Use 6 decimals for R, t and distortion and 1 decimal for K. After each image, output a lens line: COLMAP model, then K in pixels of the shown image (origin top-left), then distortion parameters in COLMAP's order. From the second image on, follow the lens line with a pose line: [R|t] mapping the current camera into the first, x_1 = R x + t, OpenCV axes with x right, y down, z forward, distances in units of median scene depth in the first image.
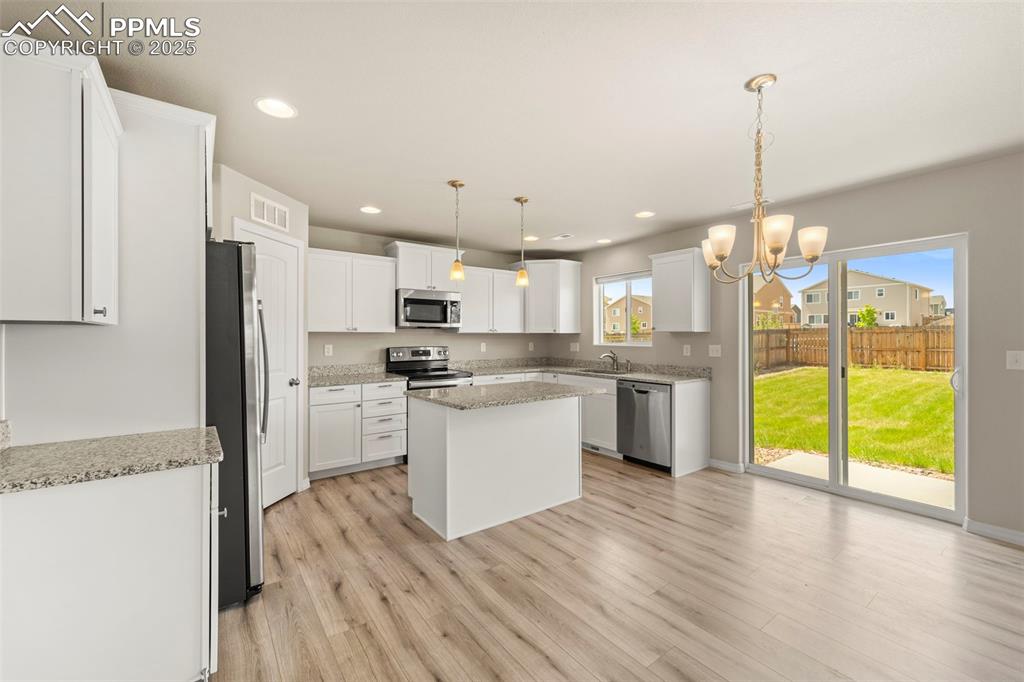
lens RADIAL K [[416.2, 0, 513.0], [0, 416.2, 337.5], [0, 0, 1]] dist [0.002676, -0.000021]
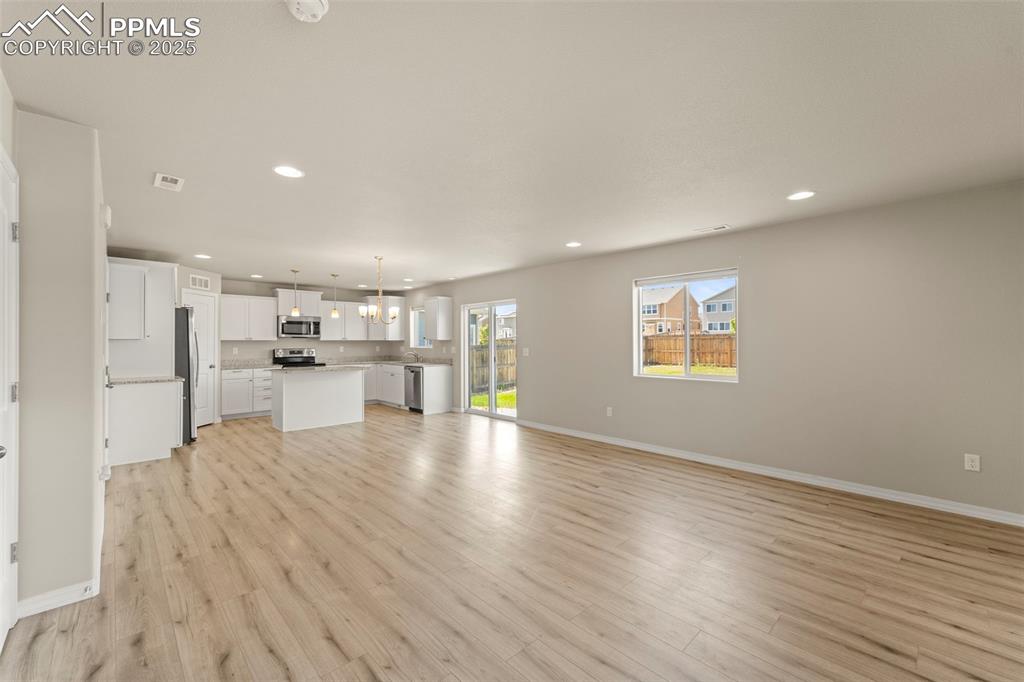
lens RADIAL K [[414.1, 0, 513.4], [0, 414.1, 339.8], [0, 0, 1]] dist [0.003075, -0.000152]
pose [[0.992070, -0.000530, 0.125689, 0.489105], [0.001399, 0.999976, -0.006832, -0.001196], [-0.125682, 0.006953, 0.992046, -0.858962]]
